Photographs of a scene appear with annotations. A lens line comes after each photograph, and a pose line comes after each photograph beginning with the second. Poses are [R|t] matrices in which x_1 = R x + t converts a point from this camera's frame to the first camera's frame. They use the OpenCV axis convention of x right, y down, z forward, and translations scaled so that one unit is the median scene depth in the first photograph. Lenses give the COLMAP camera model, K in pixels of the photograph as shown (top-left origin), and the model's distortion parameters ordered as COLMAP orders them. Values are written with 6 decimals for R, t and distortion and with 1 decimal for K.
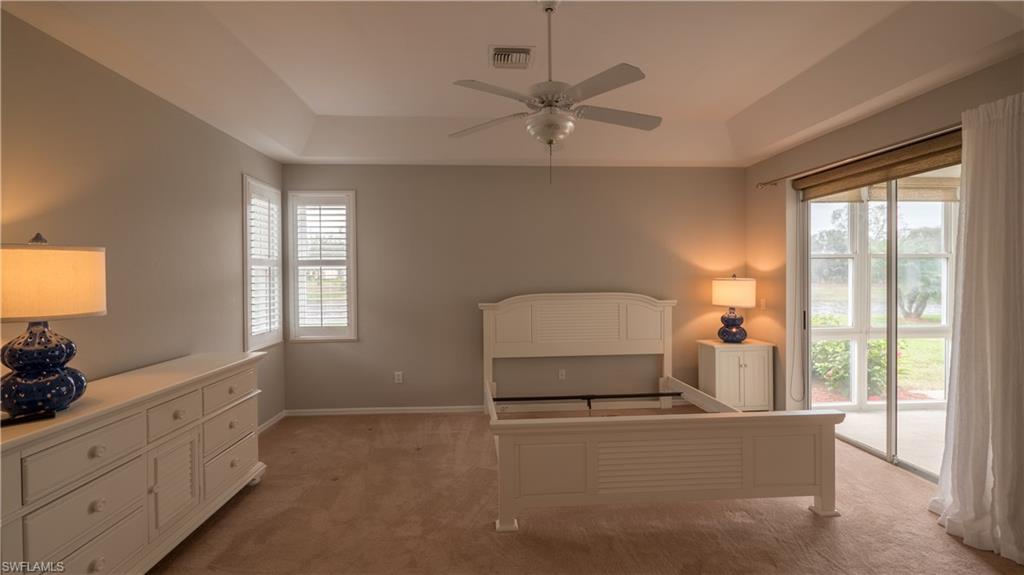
lens RADIAL K [[438.7, 0, 512.5], [0, 438.7, 274.8], [0, 0, 1]] dist [-0.002341, -0.000261]
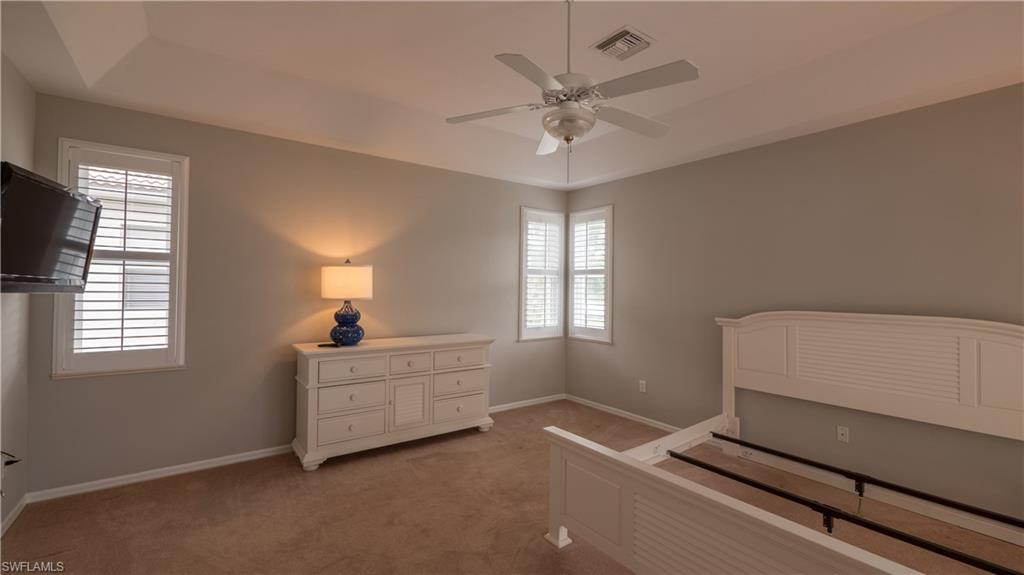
lens RADIAL K [[431.7, 0, 509.4], [0, 431.7, 281.0], [0, 0, 1]] dist [-0.000325, -0.000020]
pose [[0.541735, 0.003253, -0.840543, 0.405824], [-0.017433, 0.999821, -0.007367, 0.007934], [0.840369, 0.018644, 0.541695, 0.217351]]
